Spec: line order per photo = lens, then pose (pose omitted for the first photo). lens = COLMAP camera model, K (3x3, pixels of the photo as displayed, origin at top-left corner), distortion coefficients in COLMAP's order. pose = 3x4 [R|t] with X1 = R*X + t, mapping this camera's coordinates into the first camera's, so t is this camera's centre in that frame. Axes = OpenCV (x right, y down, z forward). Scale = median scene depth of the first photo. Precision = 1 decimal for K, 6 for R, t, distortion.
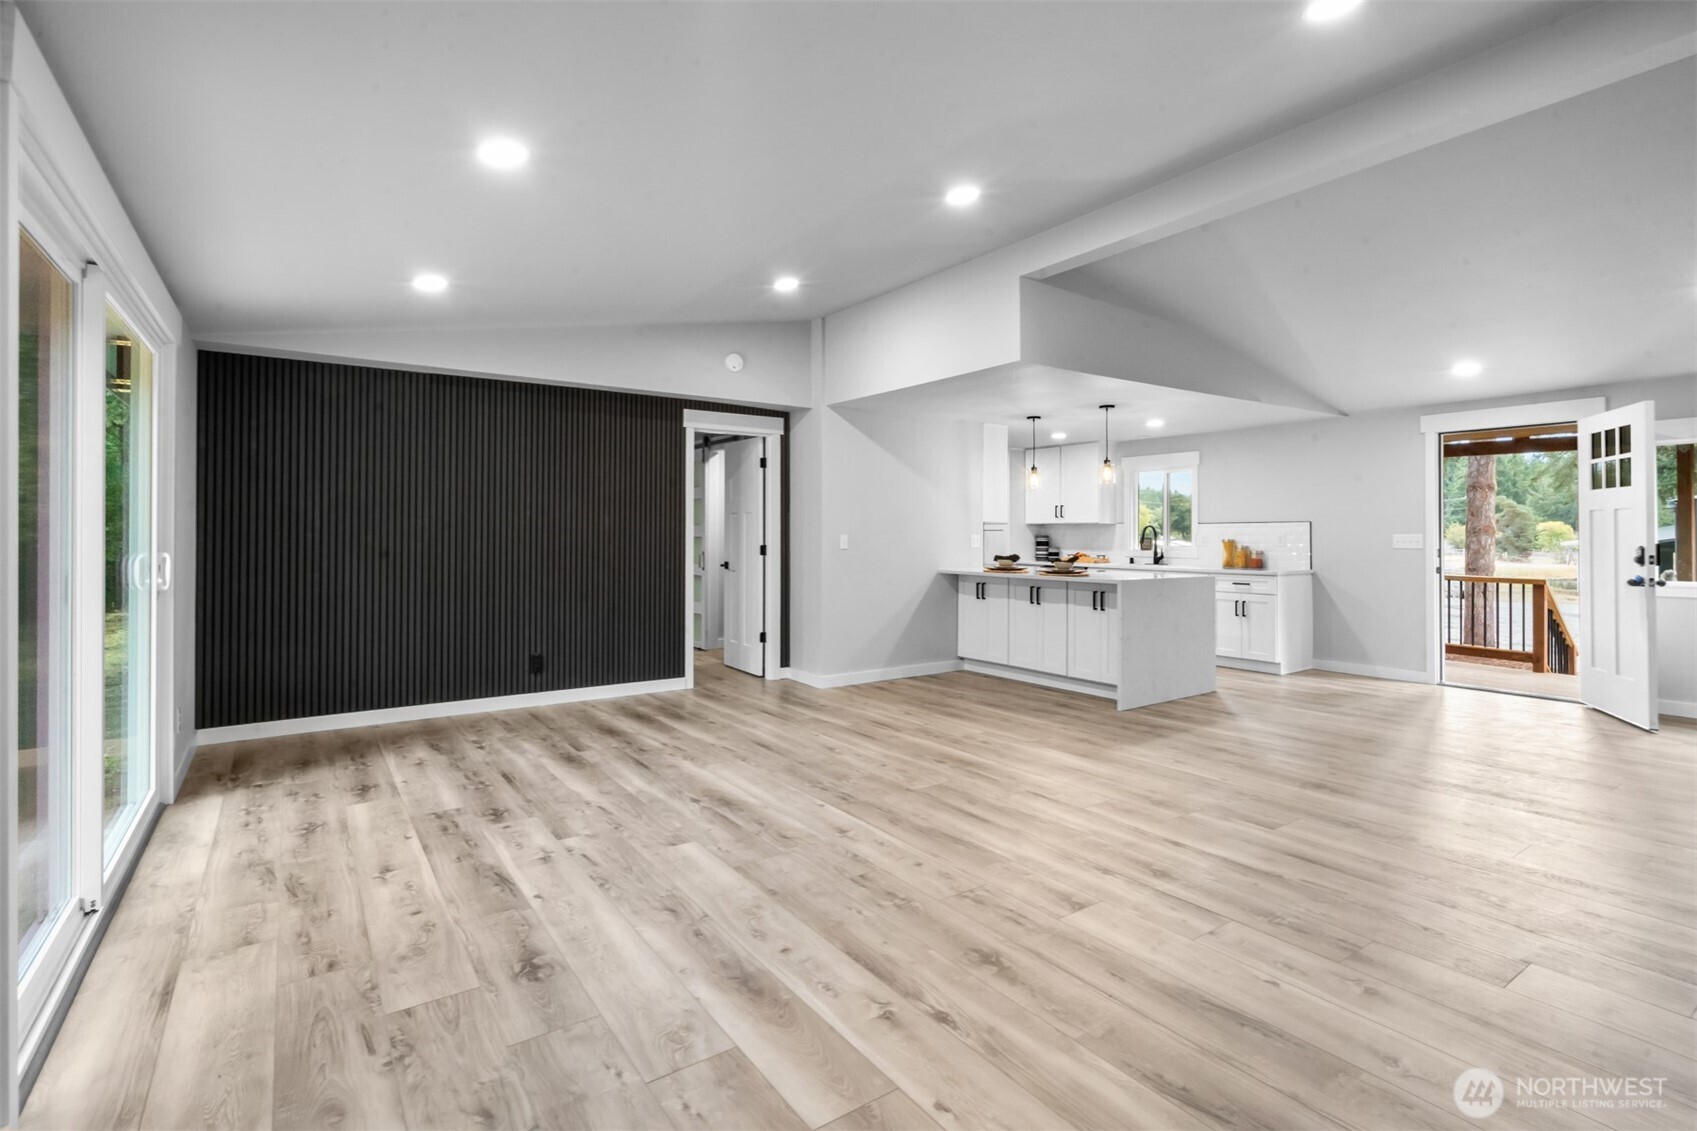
lens RADIAL K [[777.5, 0, 828.9], [0, 777.5, 531.9], [0, 0, 1]] dist [-0.002663, 0.003948]
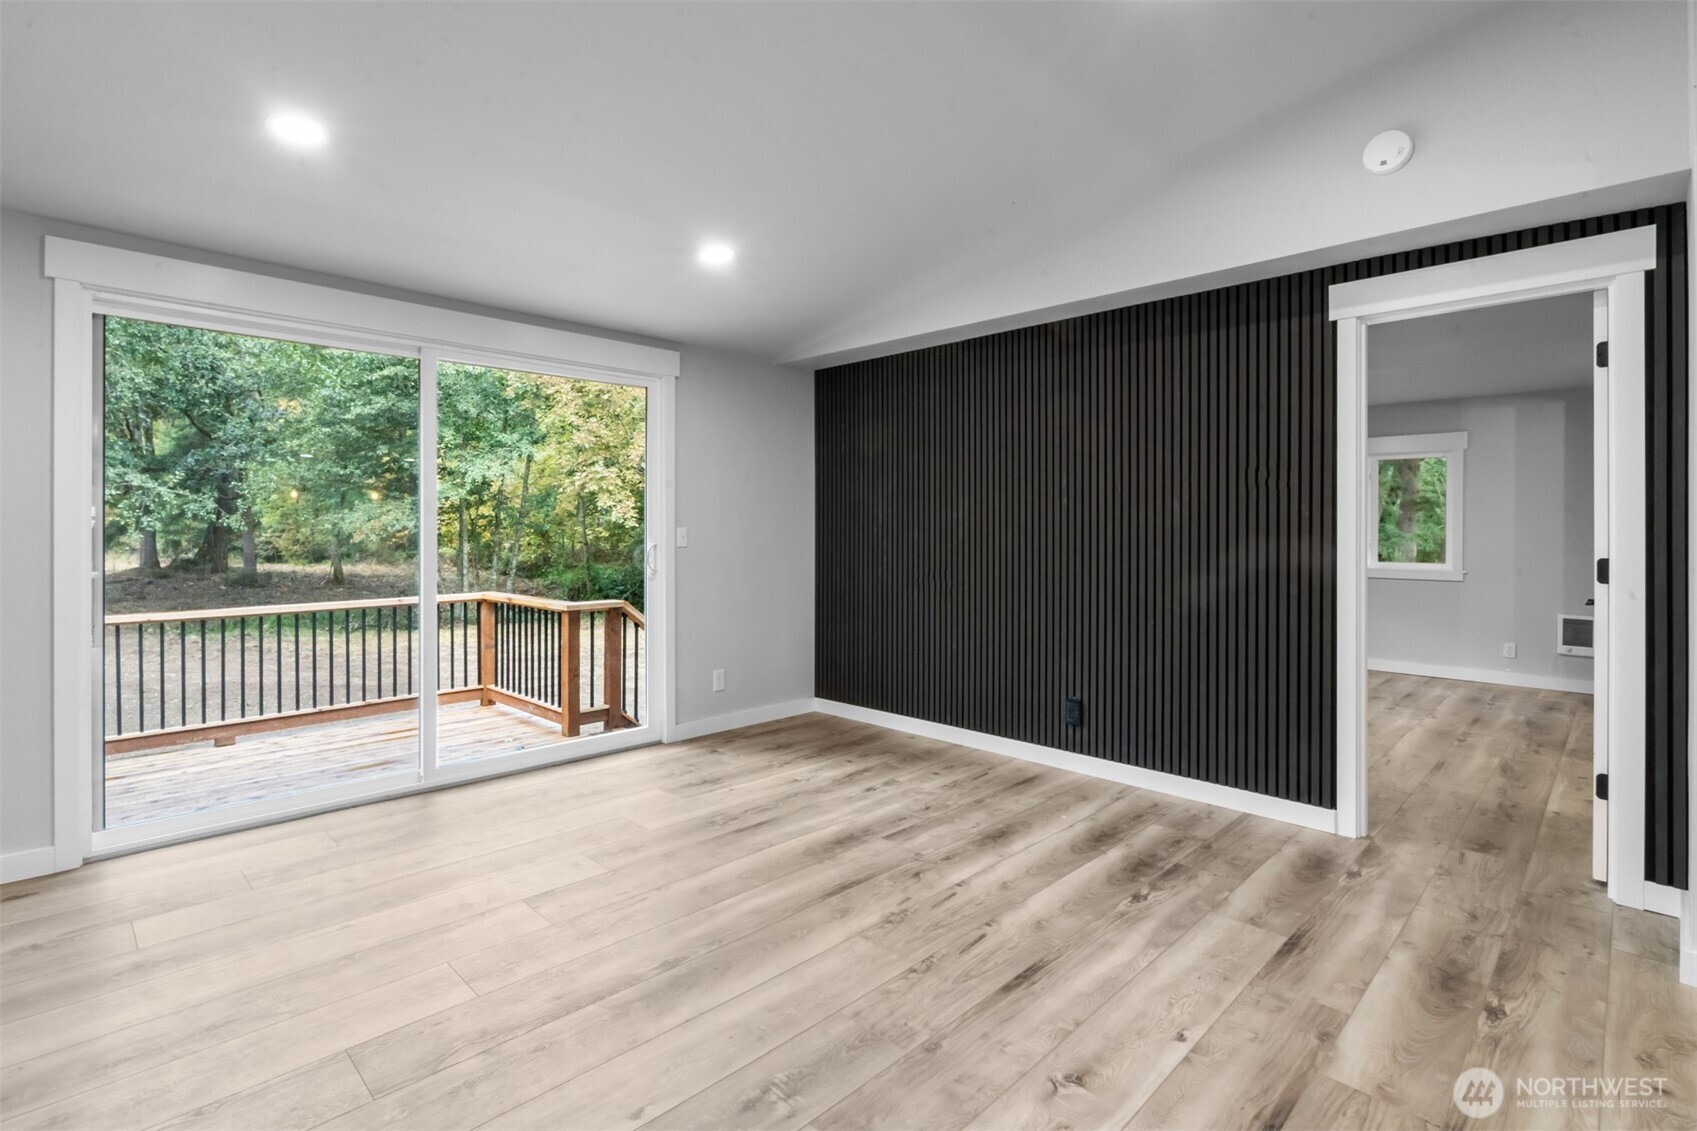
lens RADIAL K [[817.7, 0, 856.4], [0, 817.7, 534.3], [0, 0, 1]] dist [0.000283, 0.000786]
pose [[0.197569, 0.003942, -0.980281, 0.478566], [0.000317, 0.999992, 0.004085, 0.004921], [0.980289, -0.001118, 0.197566, 1.001448]]
